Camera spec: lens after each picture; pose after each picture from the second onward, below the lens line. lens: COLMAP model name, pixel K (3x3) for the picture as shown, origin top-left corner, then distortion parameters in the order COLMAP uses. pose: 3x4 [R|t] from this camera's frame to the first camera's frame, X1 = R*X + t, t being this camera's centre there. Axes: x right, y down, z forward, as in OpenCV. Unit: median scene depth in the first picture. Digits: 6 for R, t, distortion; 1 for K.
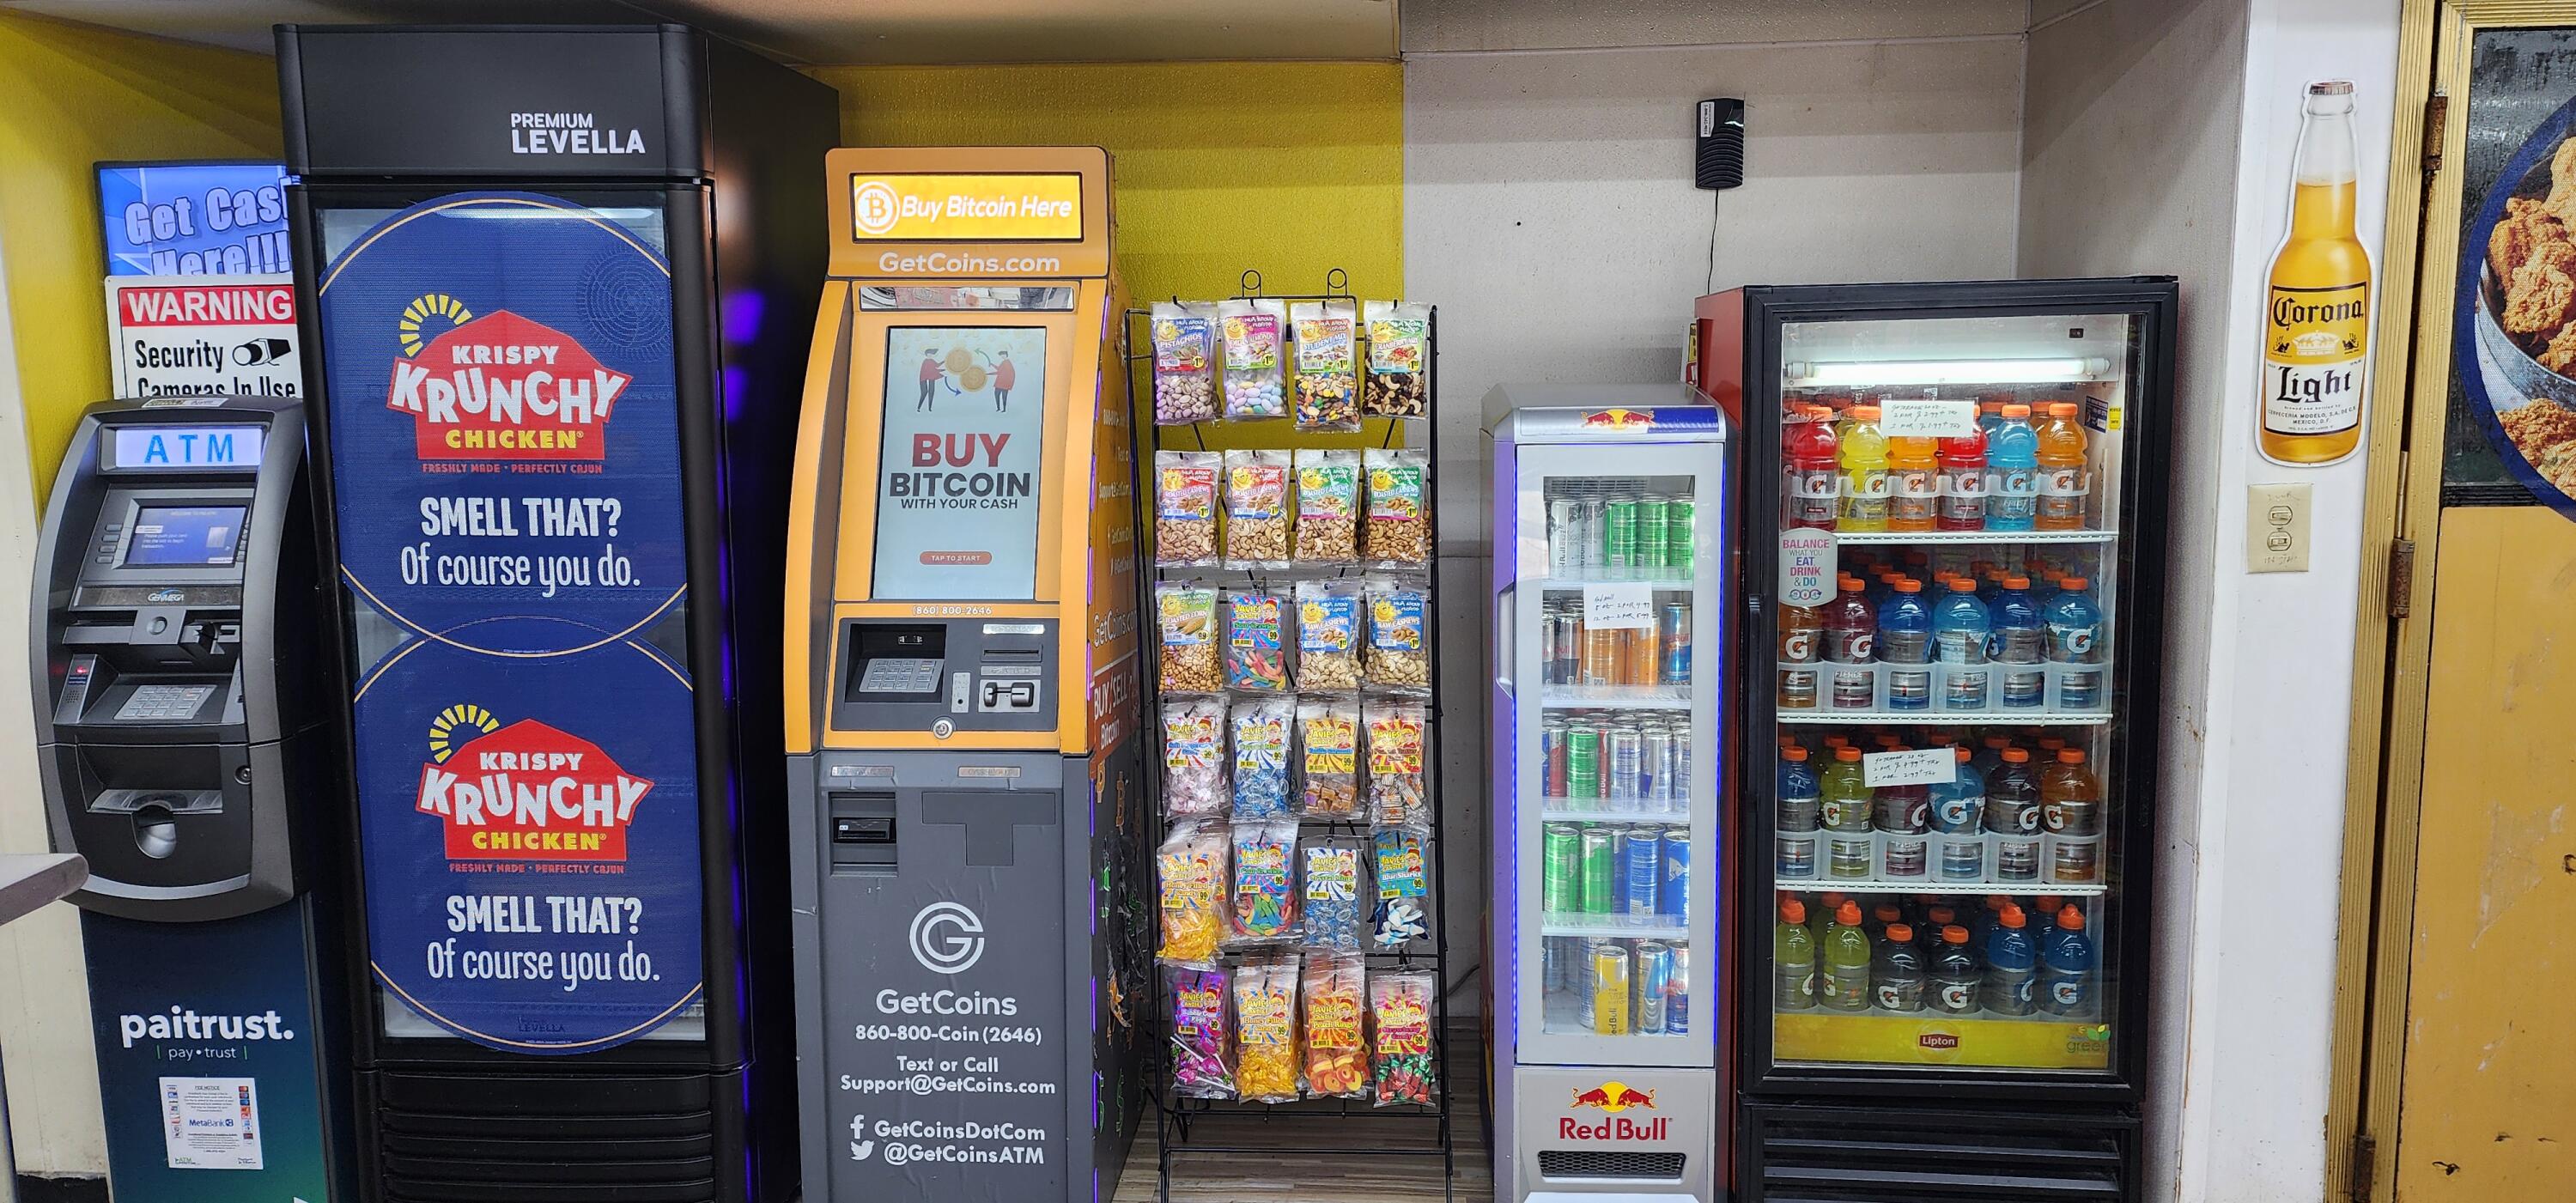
lens RADIAL K [[1725.1, 0, 1296.3], [0, 1725.1, 569.4], [0, 0, 1]] dist [0.077683, -0.069432]
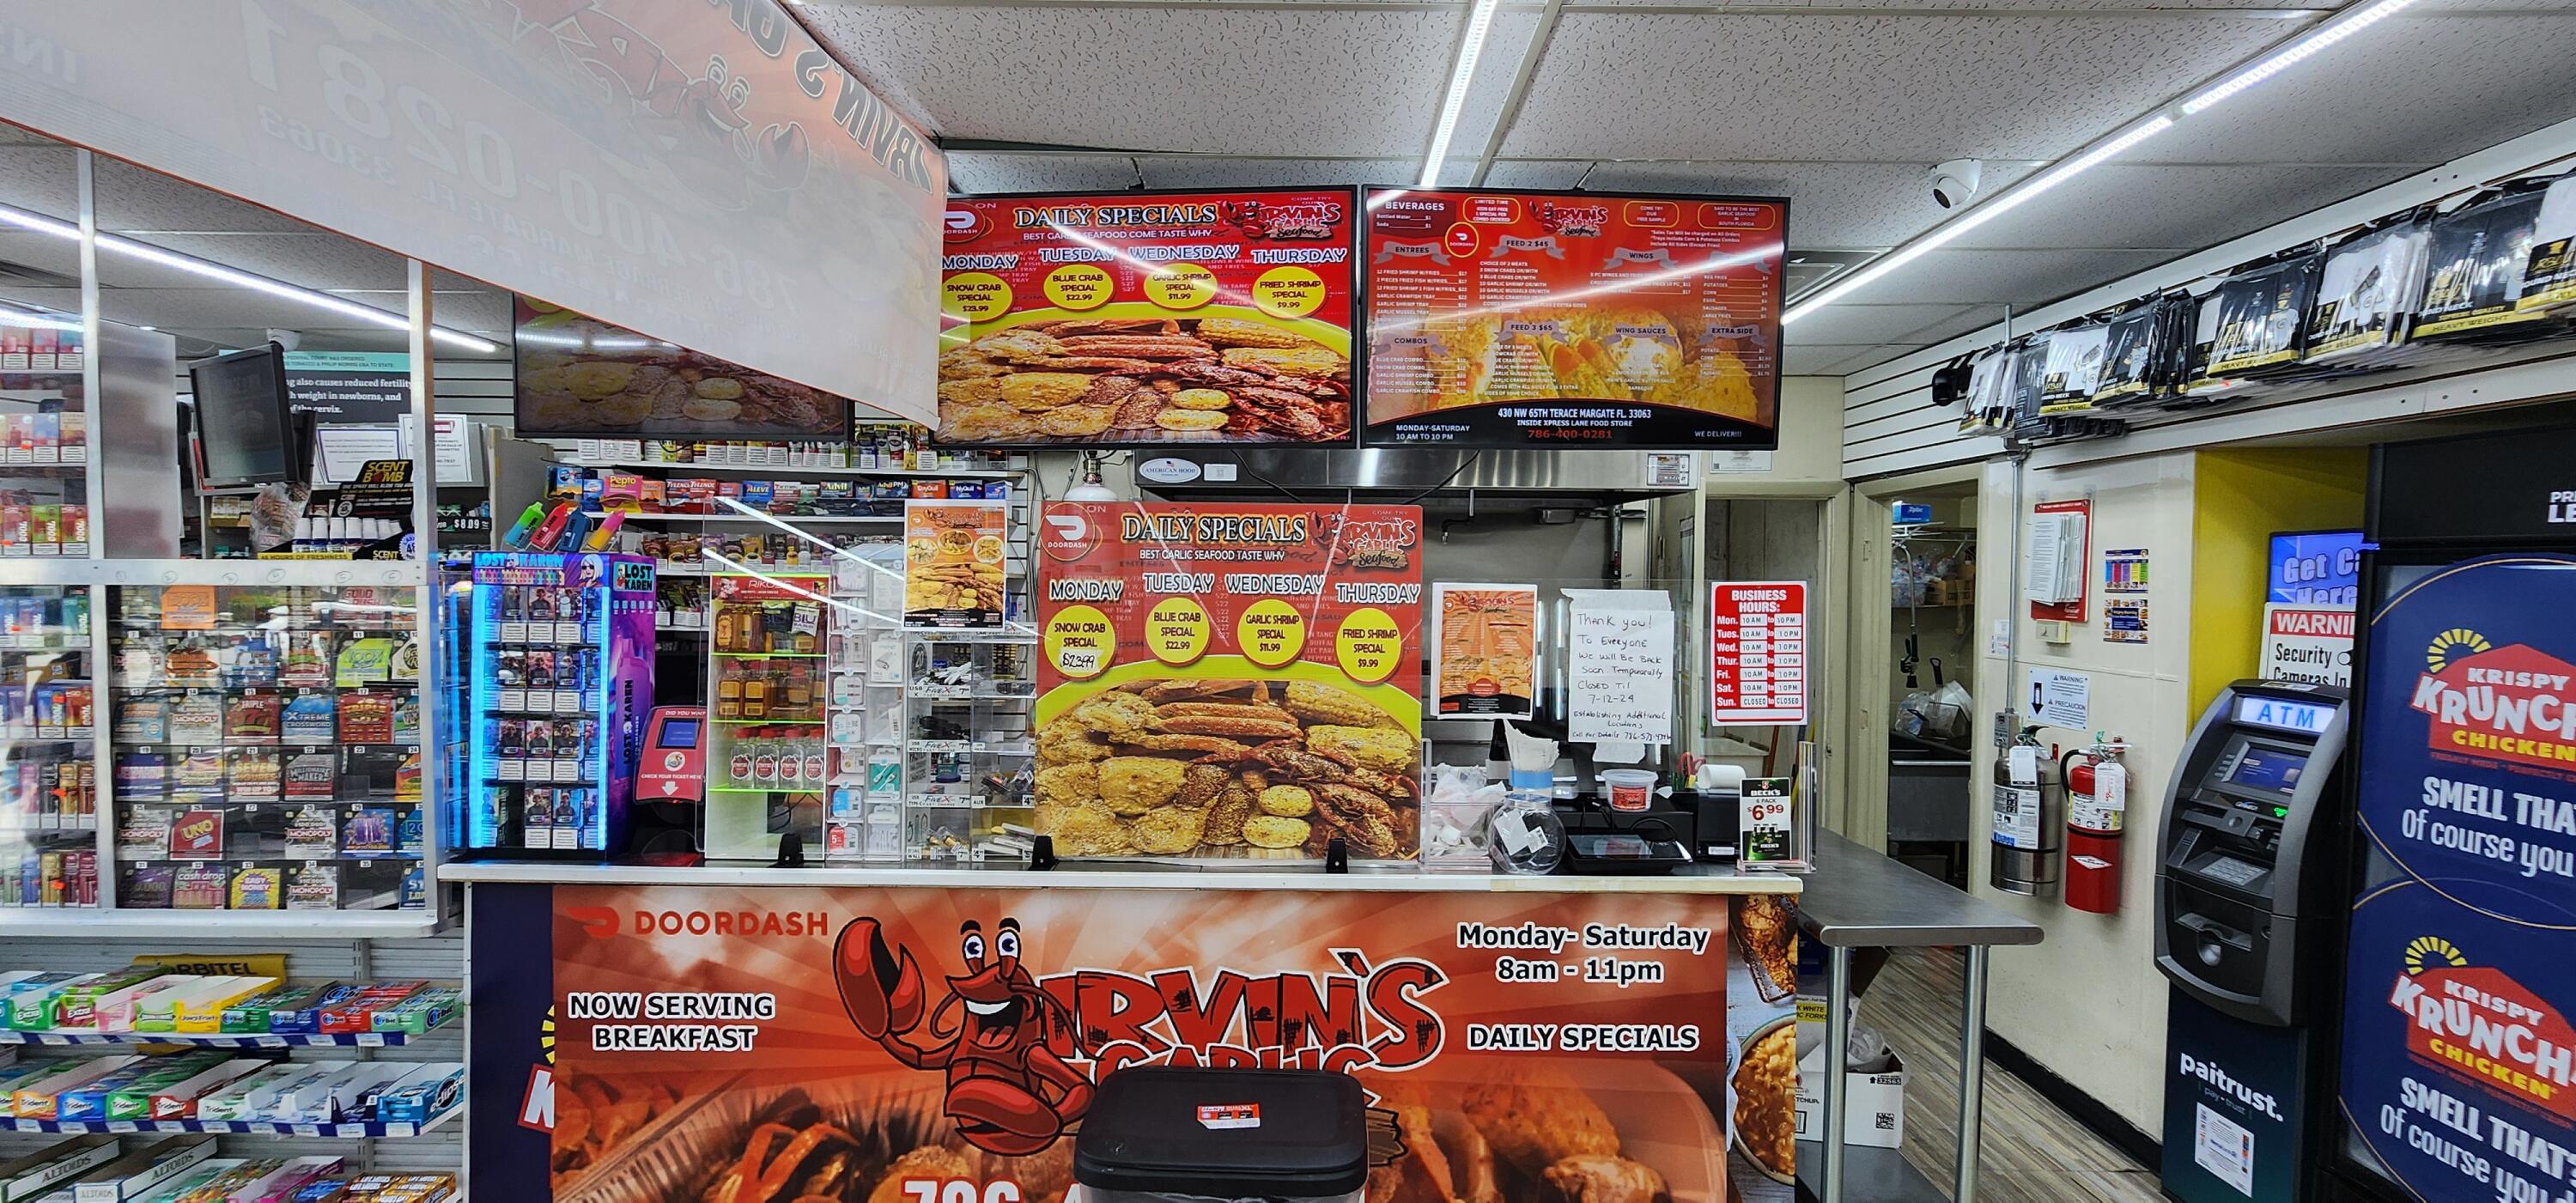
lens RADIAL K [[1061.5, 0, 1295.4], [0, 1061.5, 606.8], [0, 0, 1]] dist [-0.005660, 0.001880]
pose [[0.062000, 0.044071, -0.997103, 0.241108], [-0.160873, 0.986403, 0.033595, -0.054564], [0.985026, 0.158324, 0.068247, 0.064736]]
